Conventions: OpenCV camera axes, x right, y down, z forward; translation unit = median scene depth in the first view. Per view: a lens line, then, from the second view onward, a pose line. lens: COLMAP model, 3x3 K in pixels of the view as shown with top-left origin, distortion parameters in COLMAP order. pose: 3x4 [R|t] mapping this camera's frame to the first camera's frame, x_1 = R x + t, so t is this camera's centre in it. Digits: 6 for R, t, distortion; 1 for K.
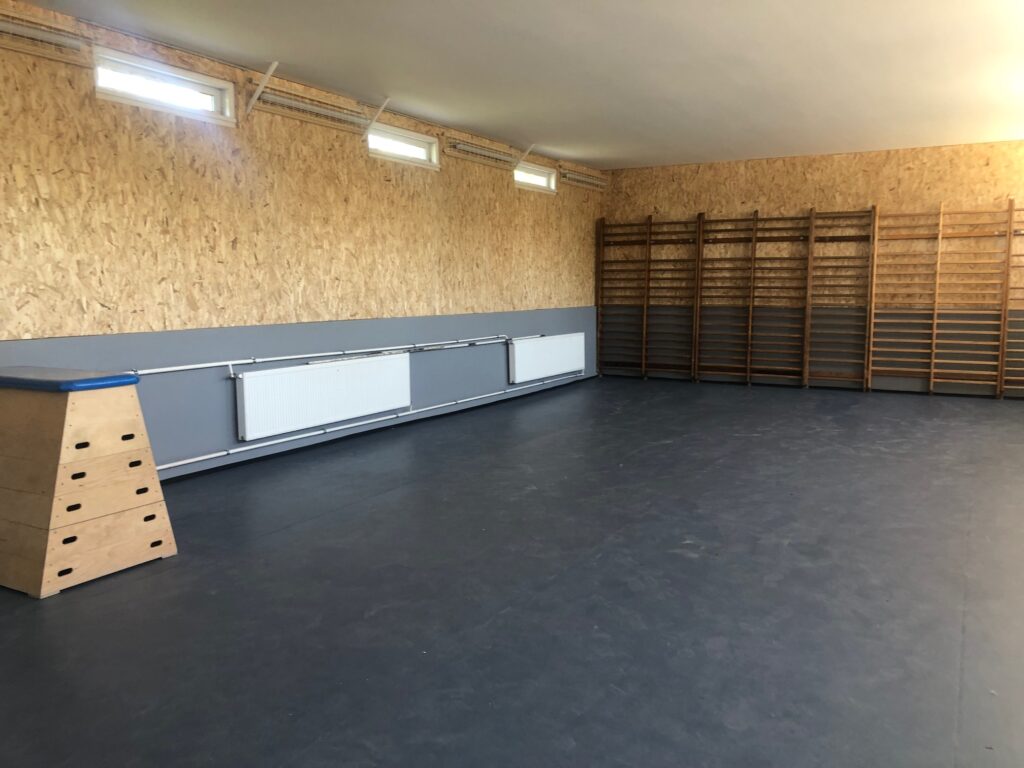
lens RADIAL K [[841.3, 0, 516.4], [0, 841.3, 391.0], [0, 0, 1]] dist [0.010101, -0.005496]
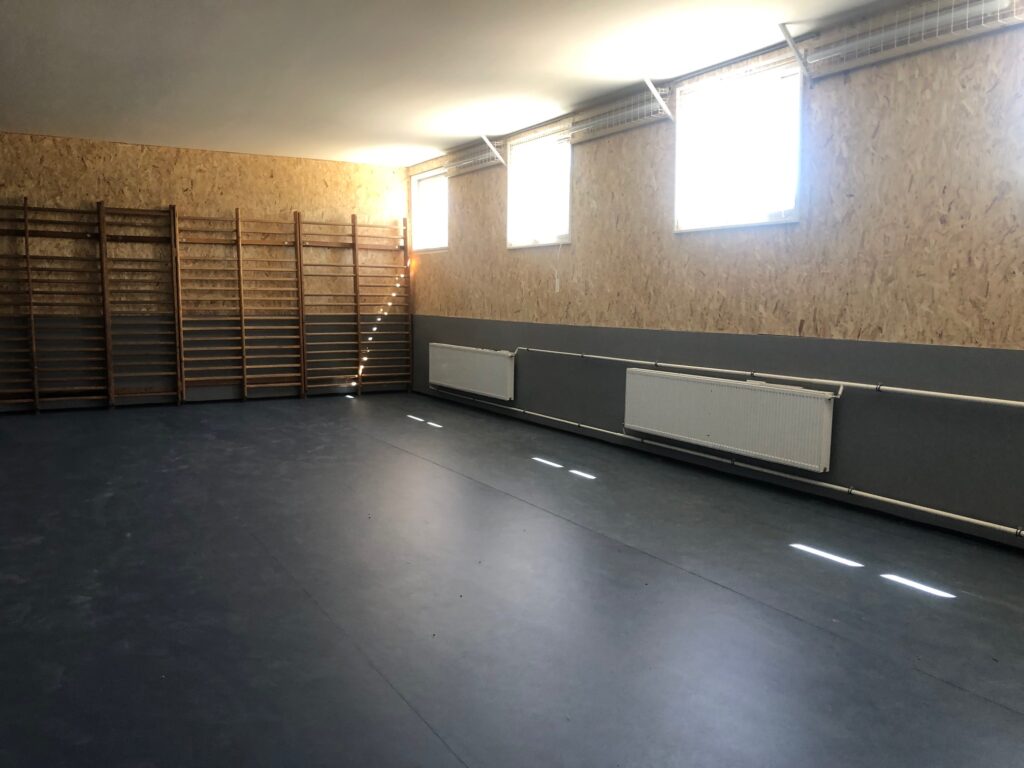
lens RADIAL K [[841.3, 0, 516.4], [0, 841.3, 391.0], [0, 0, 1]] dist [0.010101, -0.005496]
pose [[0.520687, -0.093056, 0.848661, -0.183163], [0.098916, 0.993923, 0.048295, -0.023461], [-0.847998, 0.058799, 0.526727, 0.195782]]
